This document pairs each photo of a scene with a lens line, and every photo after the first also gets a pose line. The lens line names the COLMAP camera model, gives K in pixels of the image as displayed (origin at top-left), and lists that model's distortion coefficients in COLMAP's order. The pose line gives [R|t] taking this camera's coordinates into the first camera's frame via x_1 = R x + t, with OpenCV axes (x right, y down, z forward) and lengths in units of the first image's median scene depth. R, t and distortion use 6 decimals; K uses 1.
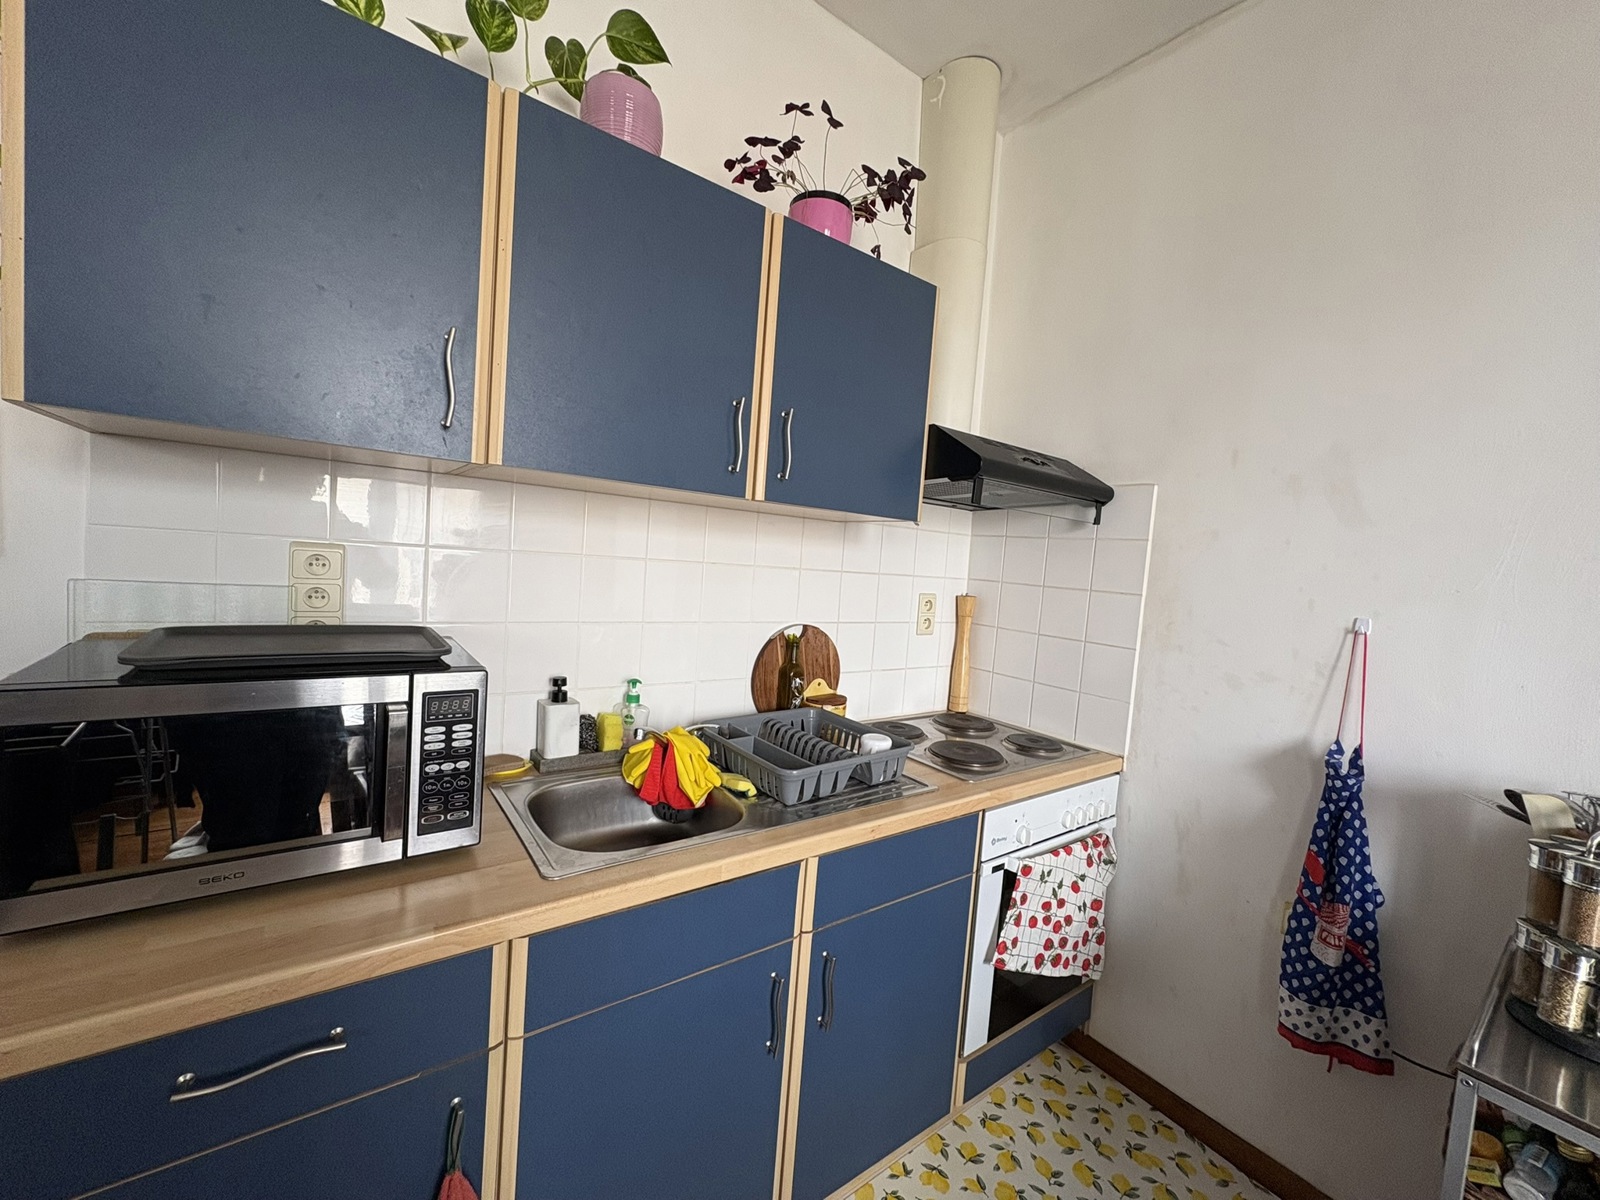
lens RADIAL K [[631.1, 0, 797.1], [0, 631.1, 602.7], [0, 0, 1]] dist [-0.011202, 0.000279]
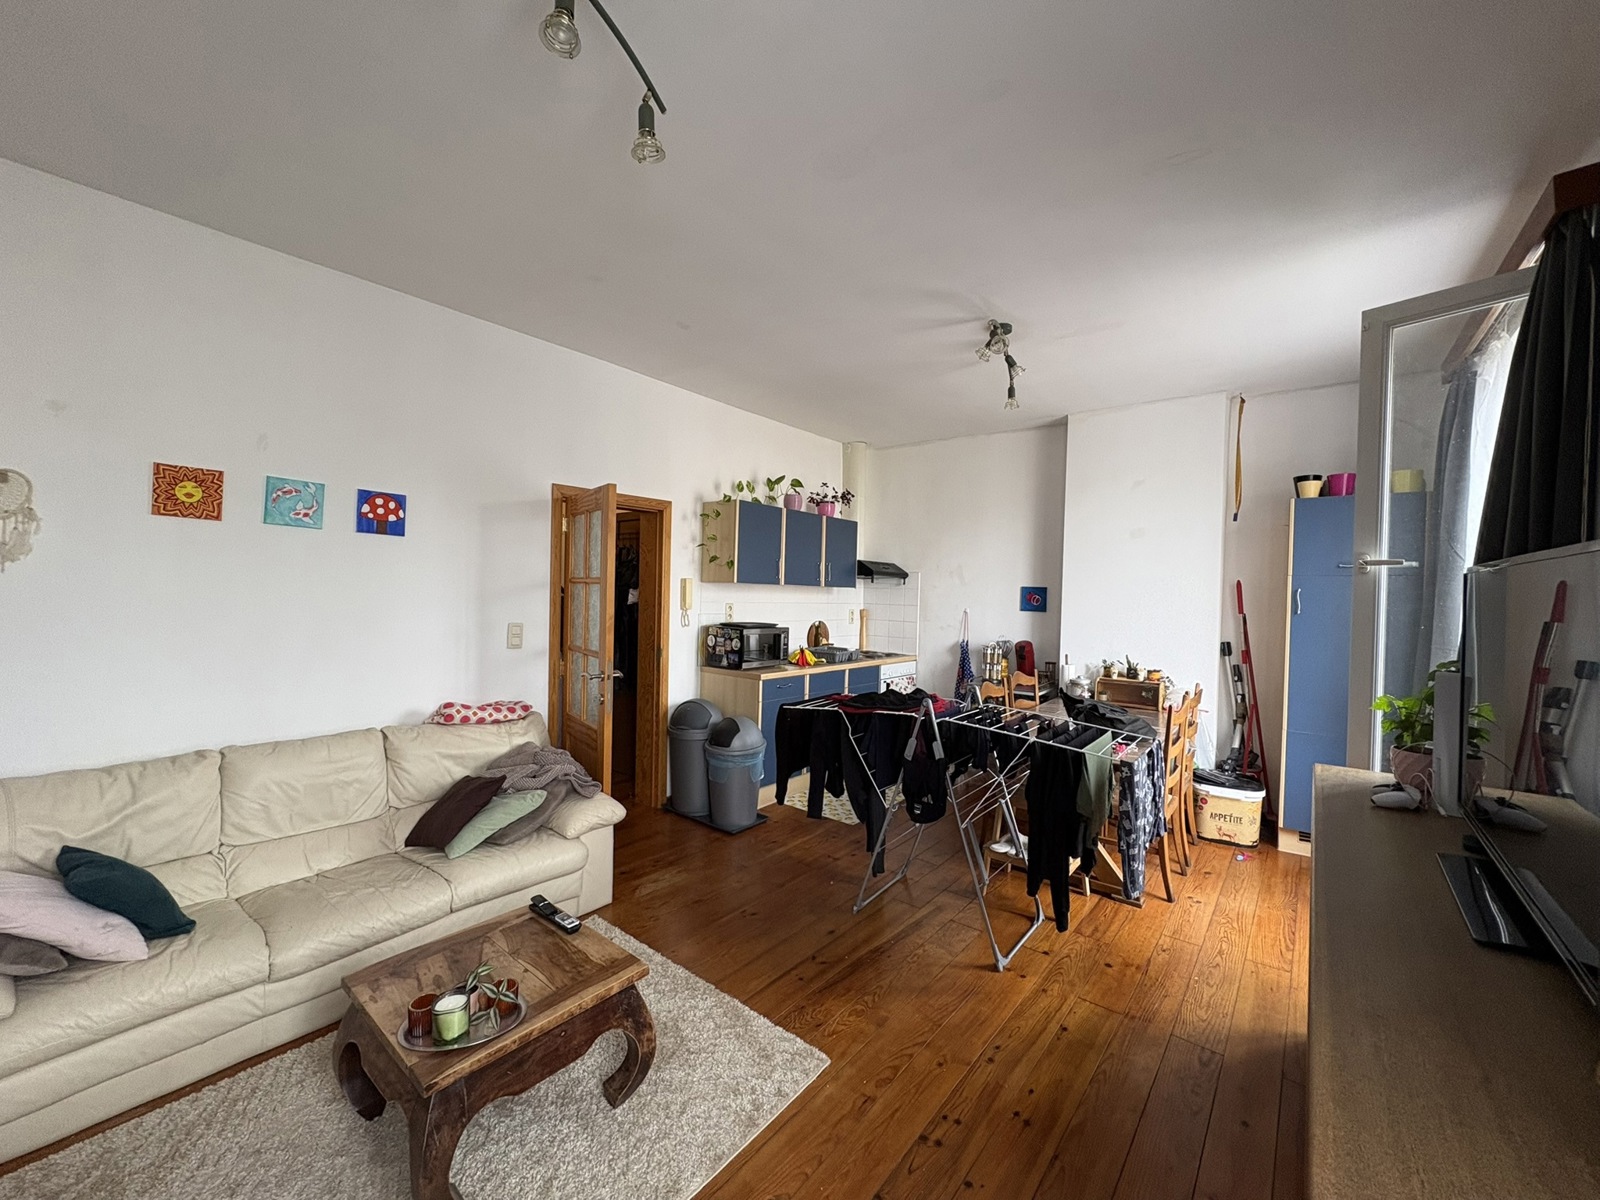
lens RADIAL K [[631.1, 0, 787.2], [0, 631.1, 602.2], [0, 0, 1]] dist [-0.011202, 0.000279]
pose [[0.969877, -0.049996, 0.238410, -1.018081], [0.062177, 0.997101, -0.043847, 0.080678], [-0.235527, 0.057350, 0.970174, -2.305451]]
